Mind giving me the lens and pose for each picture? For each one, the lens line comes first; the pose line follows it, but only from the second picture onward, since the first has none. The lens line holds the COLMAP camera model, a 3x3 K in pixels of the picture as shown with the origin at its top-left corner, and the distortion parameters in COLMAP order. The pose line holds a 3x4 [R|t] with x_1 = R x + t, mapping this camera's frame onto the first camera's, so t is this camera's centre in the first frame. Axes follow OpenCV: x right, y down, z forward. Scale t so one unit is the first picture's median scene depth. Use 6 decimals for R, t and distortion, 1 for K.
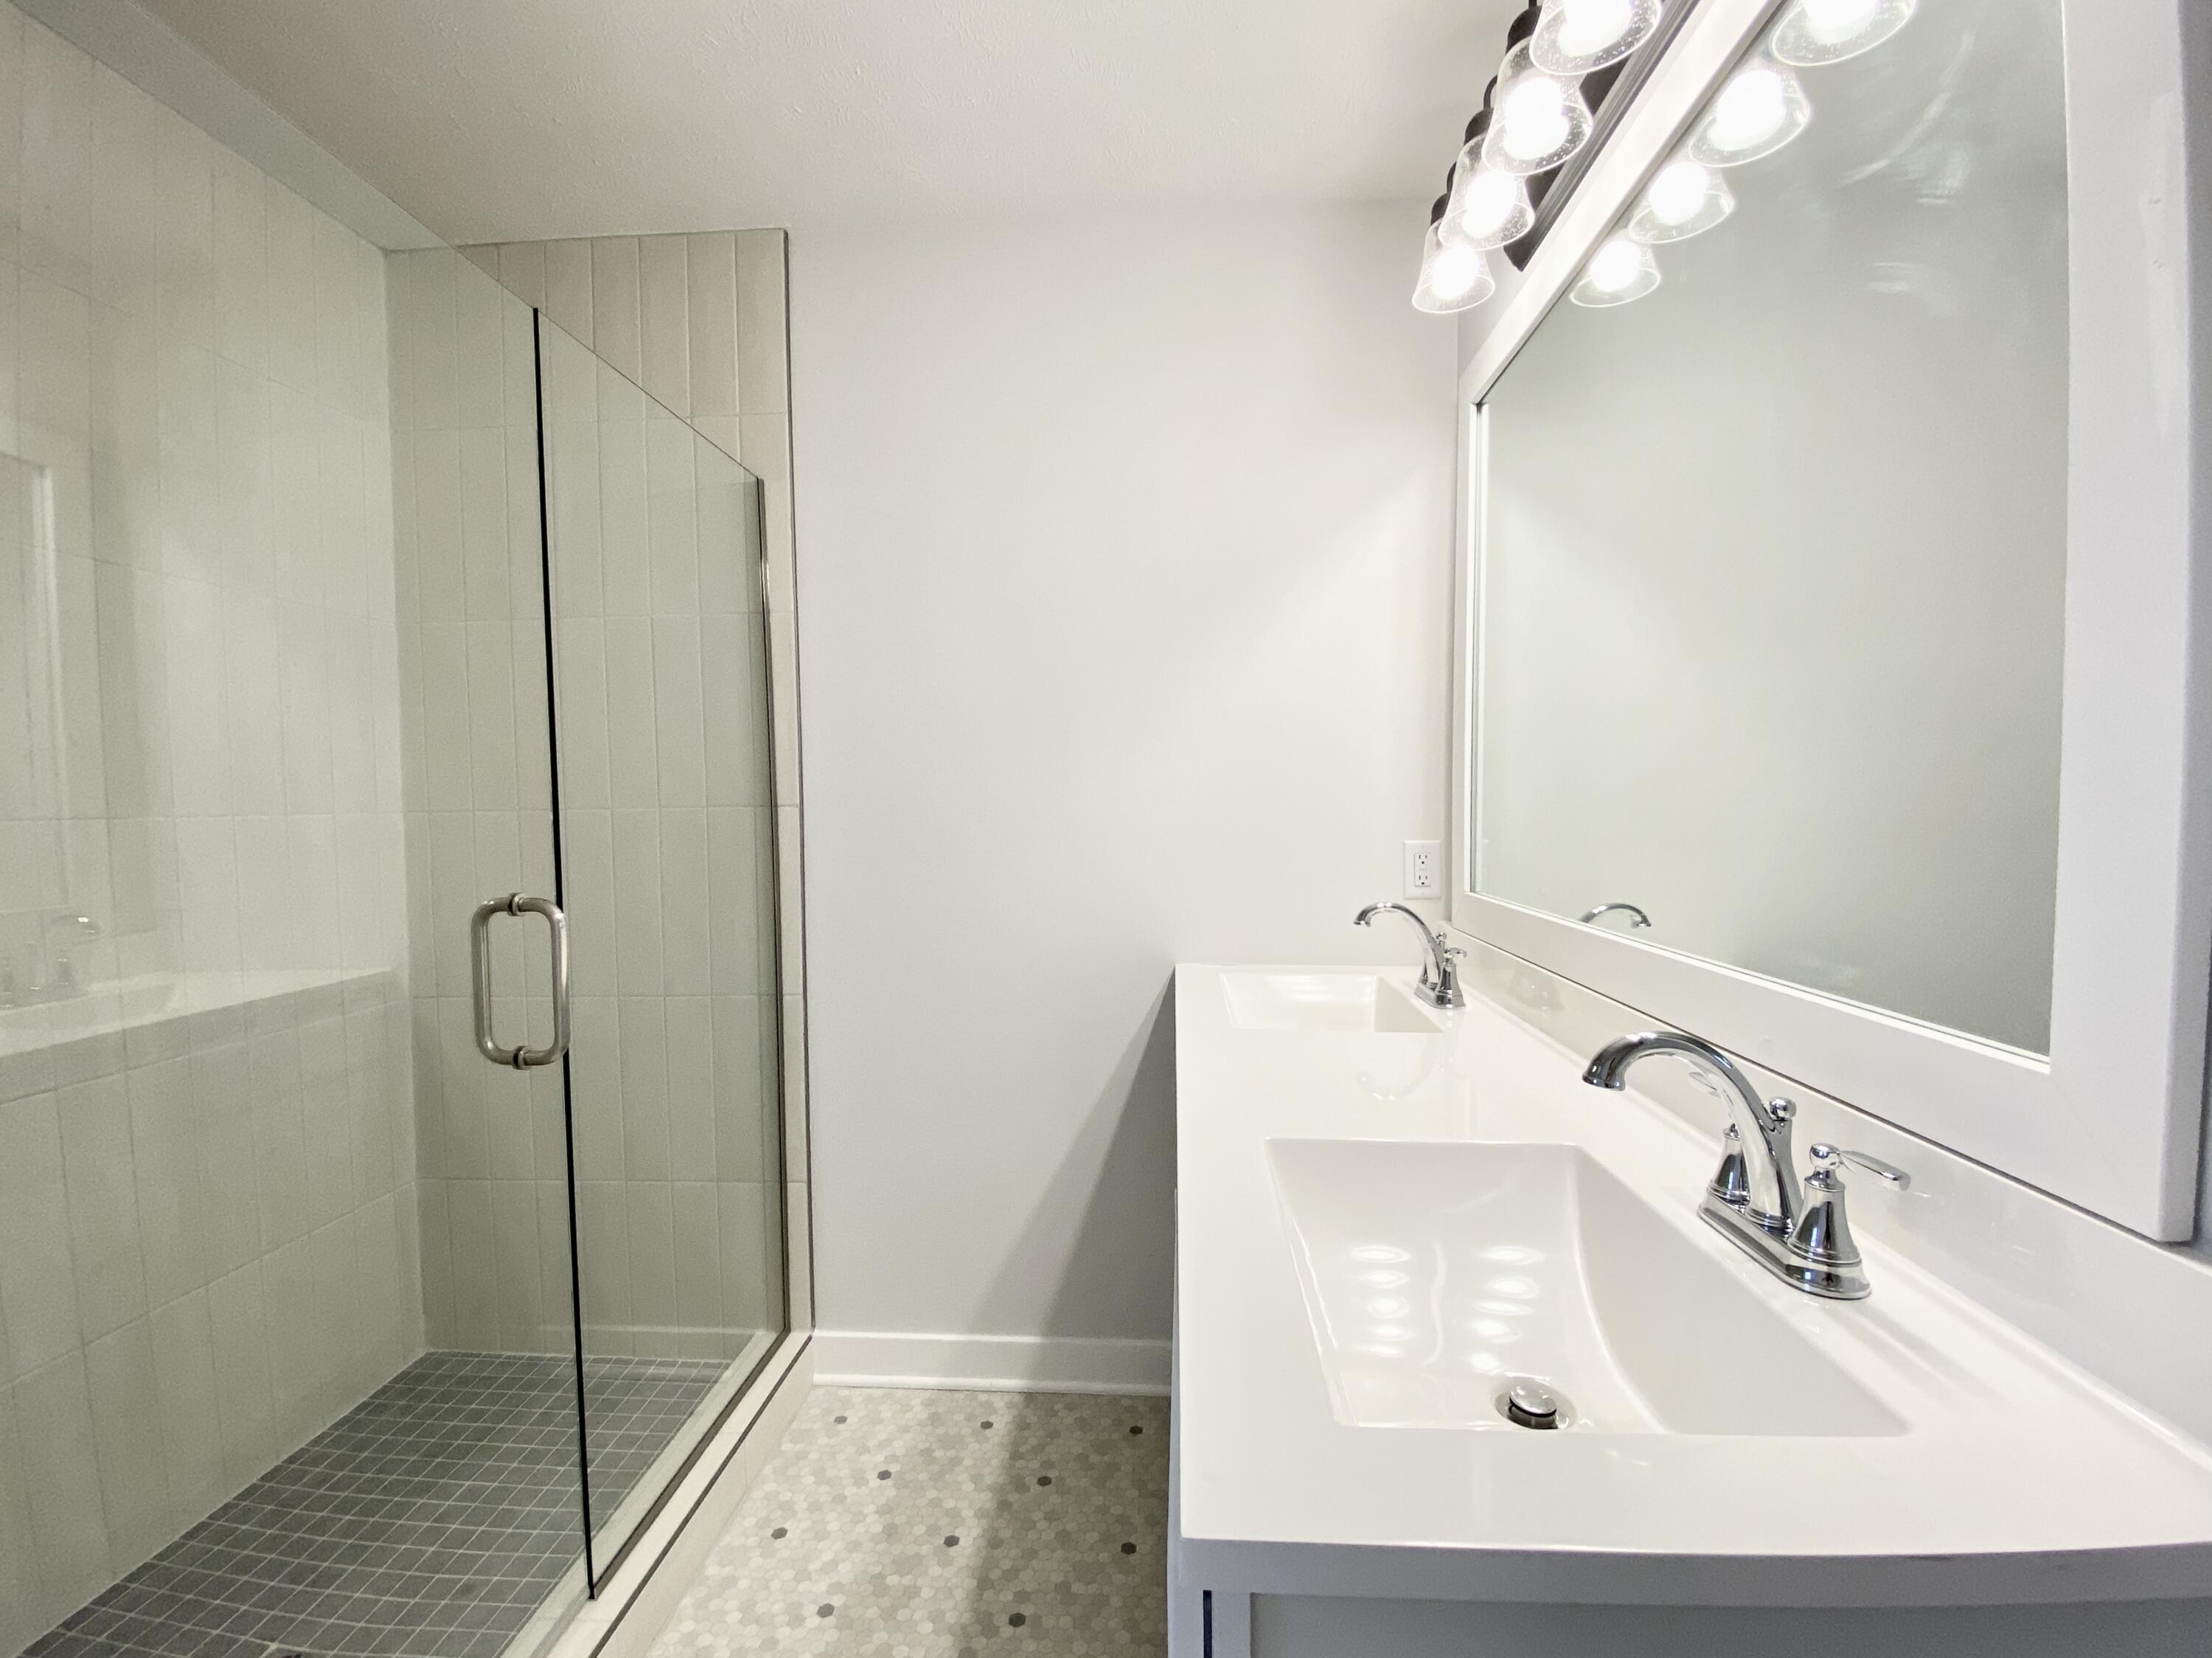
lens RADIAL K [[944.7, 0, 1108.2], [0, 944.7, 847.6], [0, 0, 1]] dist [0.003770, -0.015590]
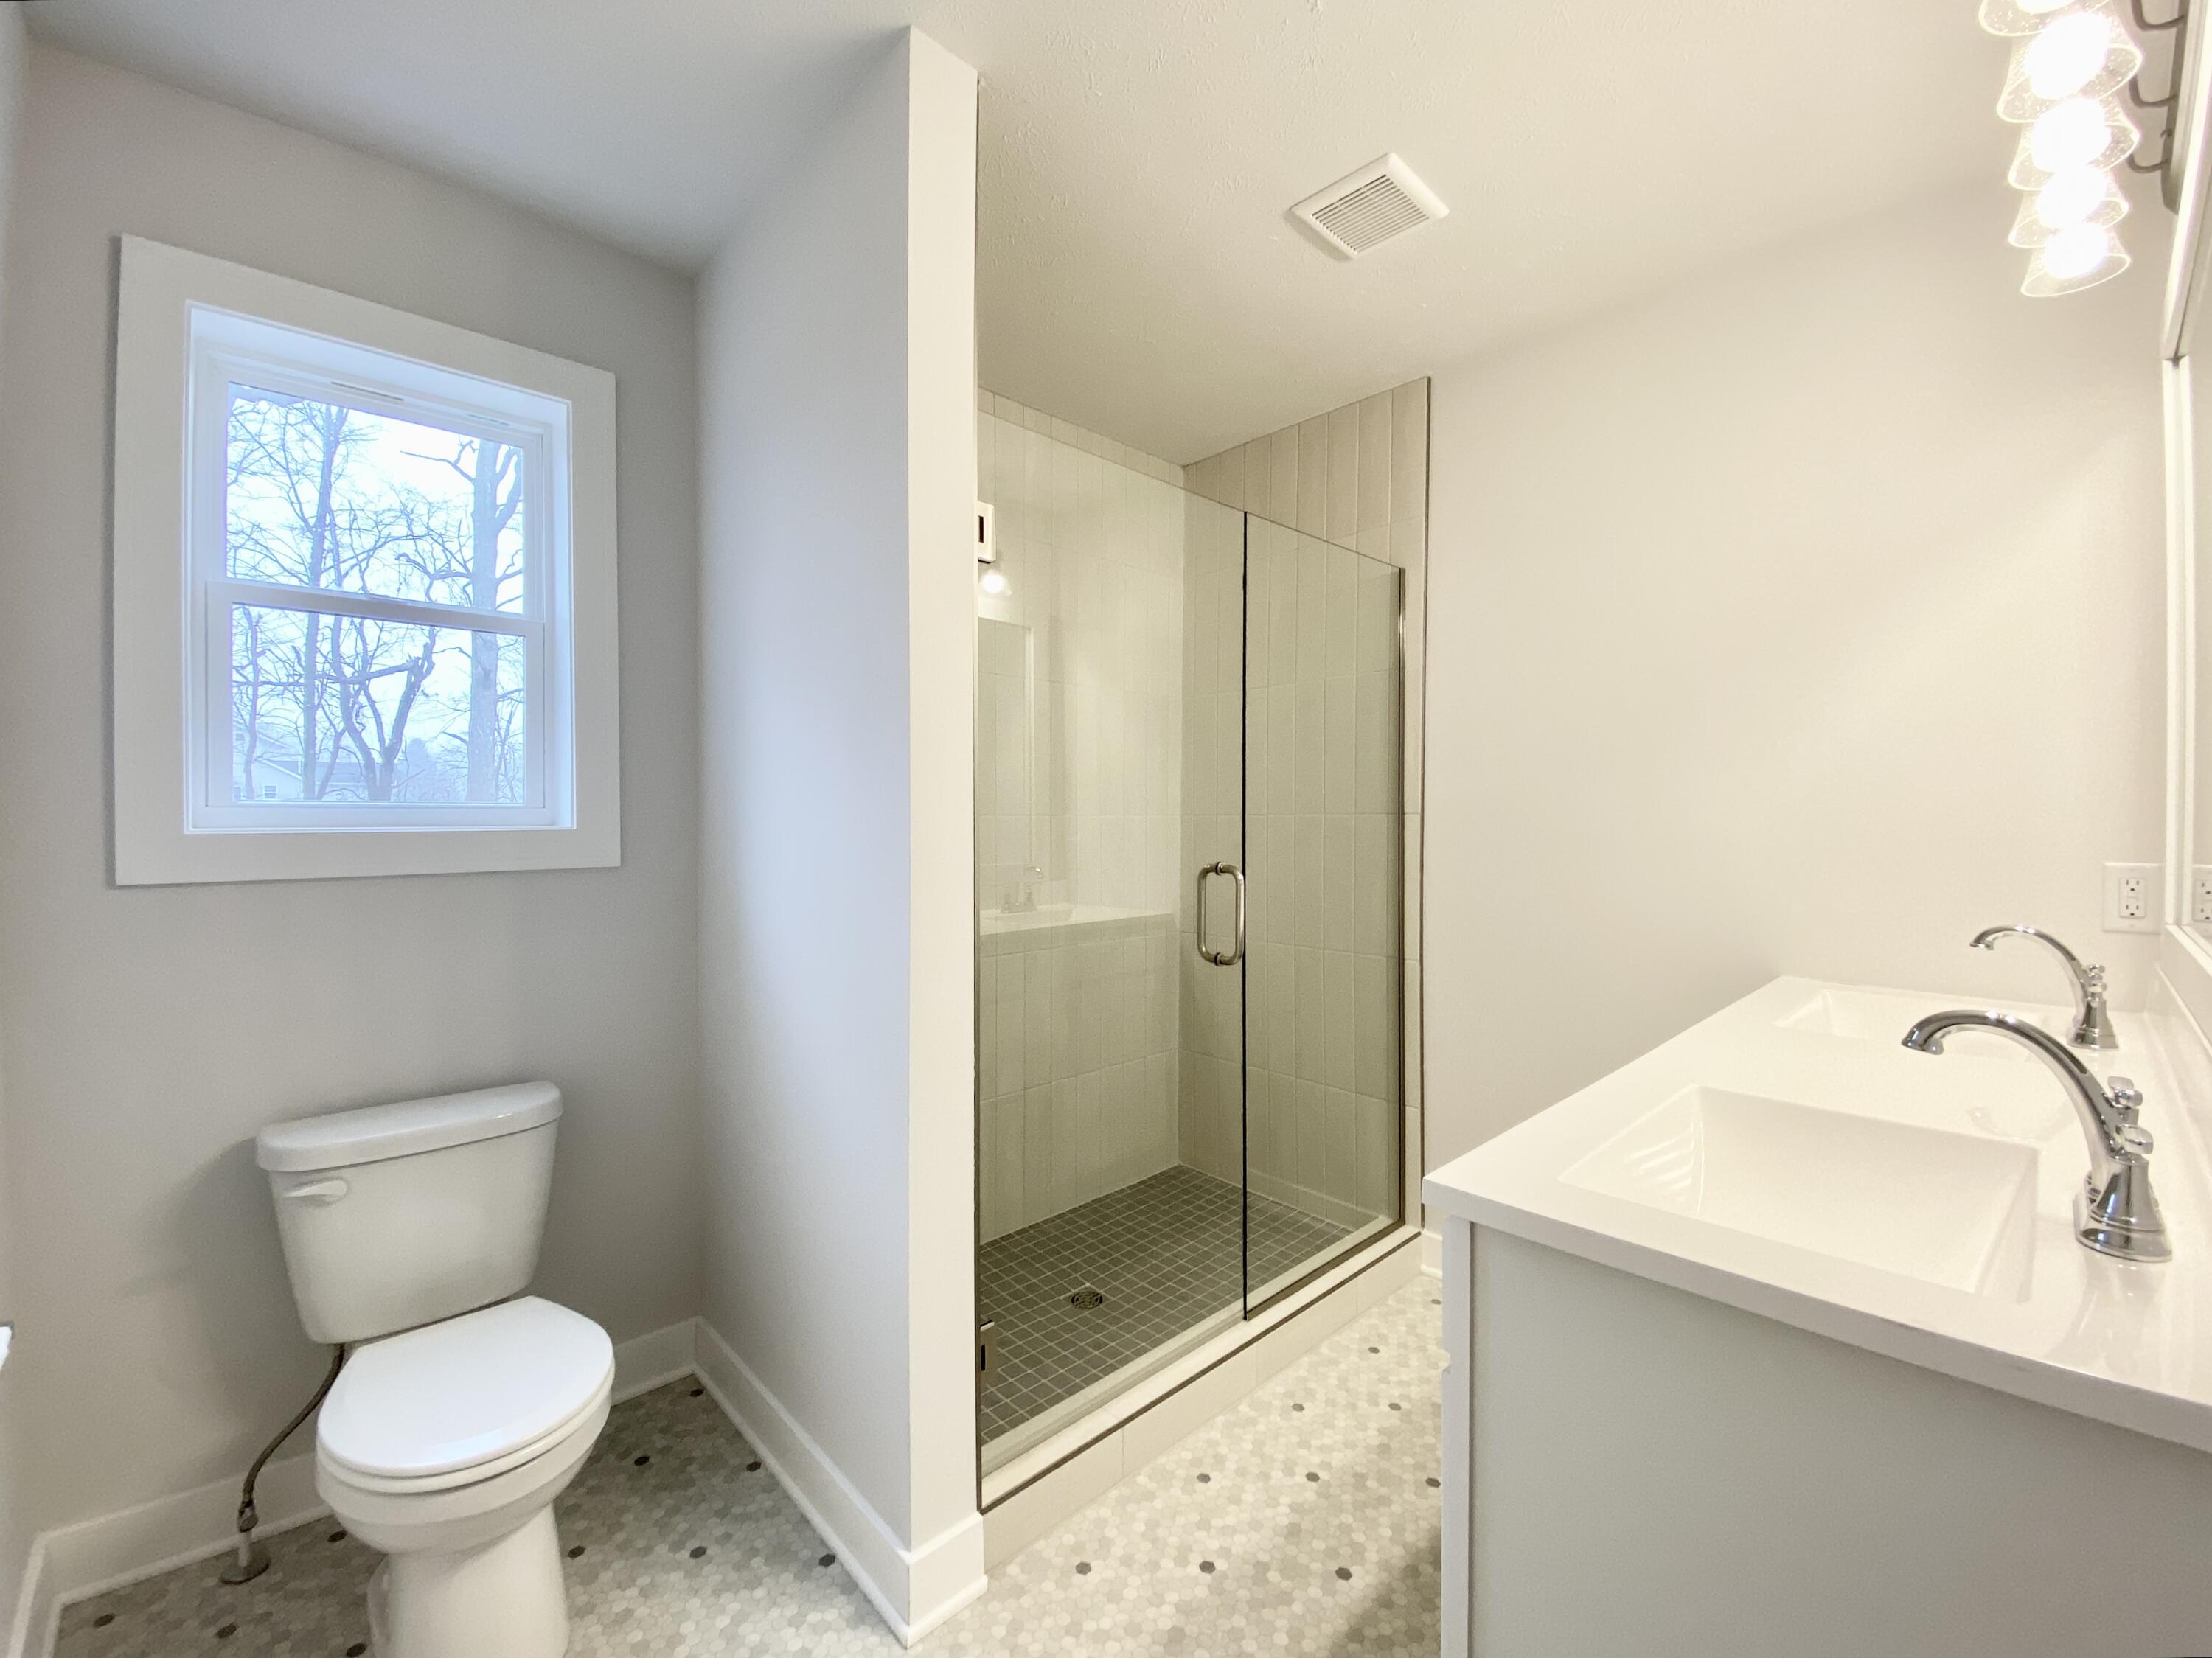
lens RADIAL K [[927.0, 0, 1107.9], [0, 927.0, 854.1], [0, 0, 1]] dist [0.053582, -0.035268]
pose [[0.731655, 0.039376, -0.680537, 0.274165], [-0.043175, 0.999003, 0.011384, 0.017252], [0.680307, 0.021053, 0.732625, -0.278237]]
